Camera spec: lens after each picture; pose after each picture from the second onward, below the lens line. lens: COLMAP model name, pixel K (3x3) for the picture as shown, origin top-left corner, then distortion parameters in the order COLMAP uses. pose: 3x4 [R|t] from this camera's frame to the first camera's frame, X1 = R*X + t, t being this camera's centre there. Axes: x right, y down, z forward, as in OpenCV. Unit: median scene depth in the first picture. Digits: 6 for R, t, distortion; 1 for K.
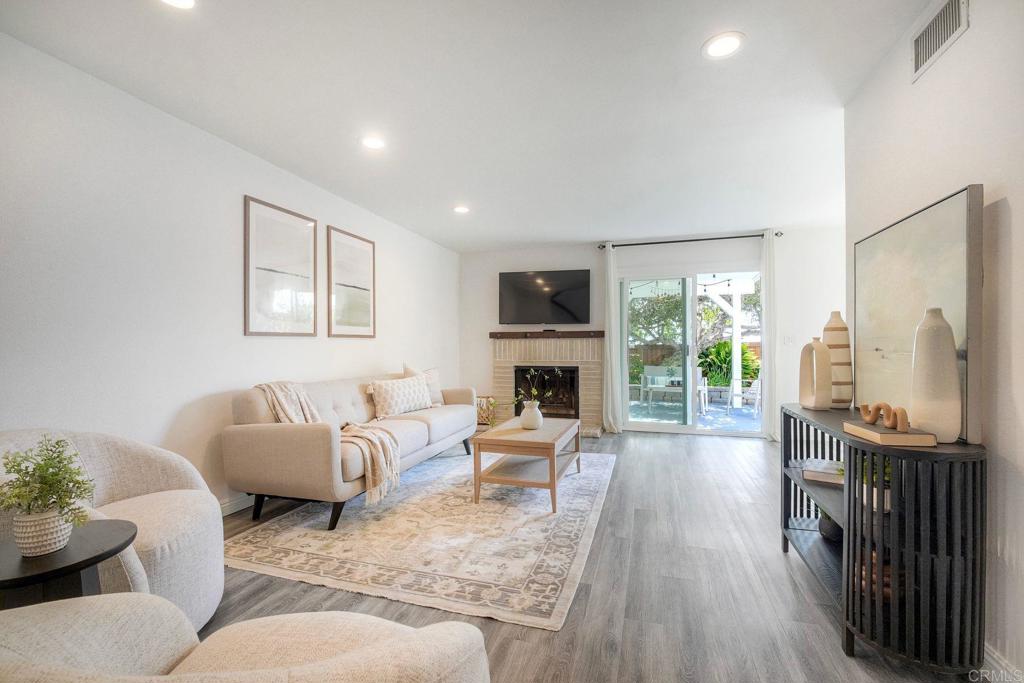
lens RADIAL K [[435.0, 0, 516.8], [0, 435.0, 343.9], [0, 0, 1]] dist [-0.012961, 0.001415]
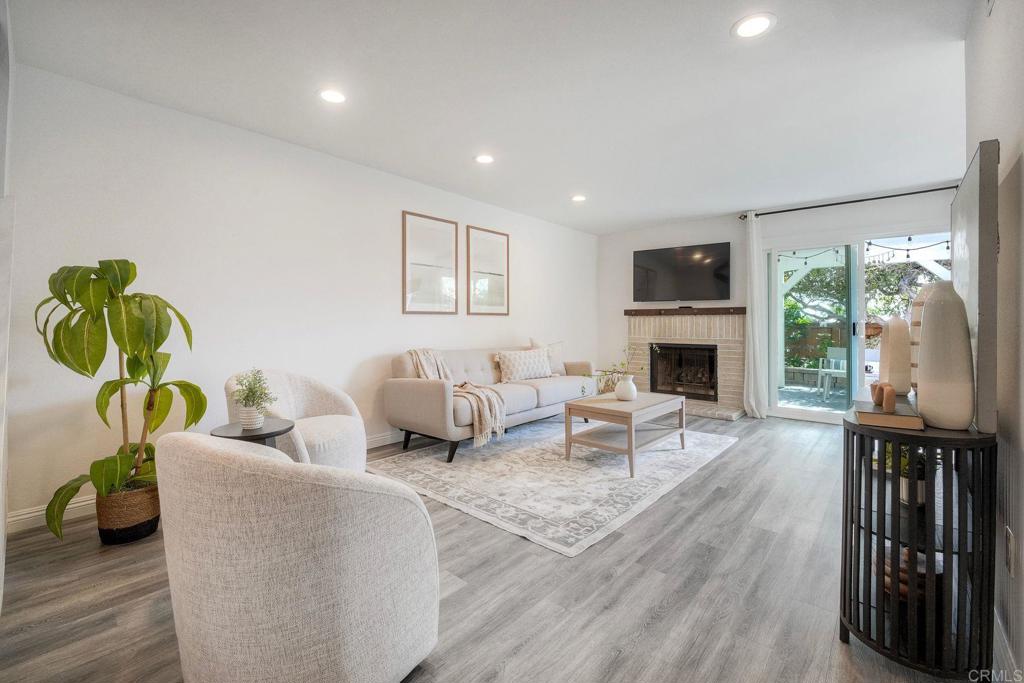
lens RADIAL K [[435.0, 0, 513.7], [0, 435.0, 317.6], [0, 0, 1]] dist [-0.012961, 0.001415]
pose [[0.910502, -0.000547, -0.413505, 0.208599], [-0.002995, 0.999964, -0.007918, 0.001854], [0.413494, 0.008448, 0.910467, -0.081353]]
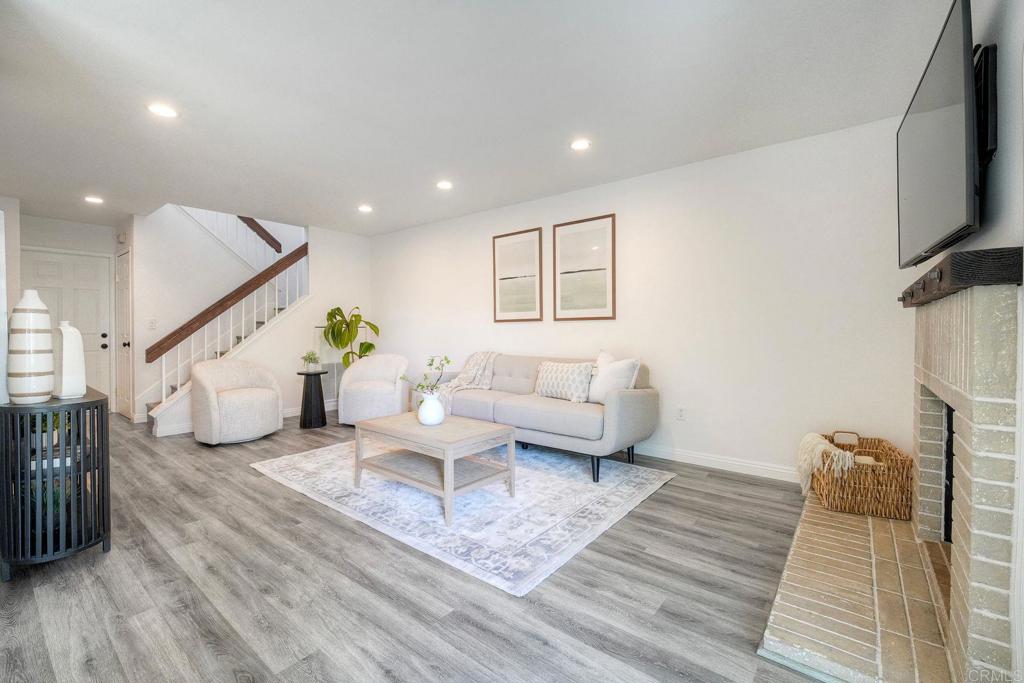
lens RADIAL K [[435.0, 0, 504.0], [0, 435.0, 334.2], [0, 0, 1]] dist [-0.012961, 0.001415]
pose [[-0.377654, 0.011515, -0.925875, 0.728717], [0.009057, 0.999921, 0.008742, 0.008829], [0.925902, -0.005084, -0.377729, 1.365436]]
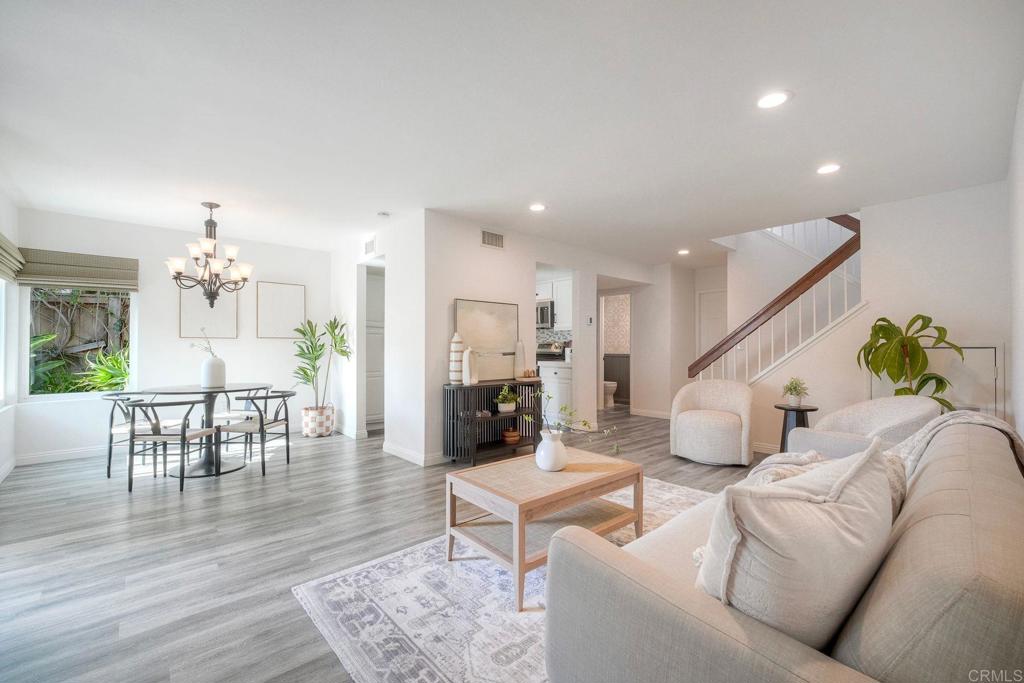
lens RADIAL K [[435.0, 0, 531.5], [0, 435.0, 341.2], [0, 0, 1]] dist [-0.012961, 0.001415]
pose [[-0.866401, -0.000744, 0.499348, -0.281171], [-0.003605, 0.999982, -0.004766, -0.016975], [-0.499336, -0.005930, -0.866388, 1.535469]]
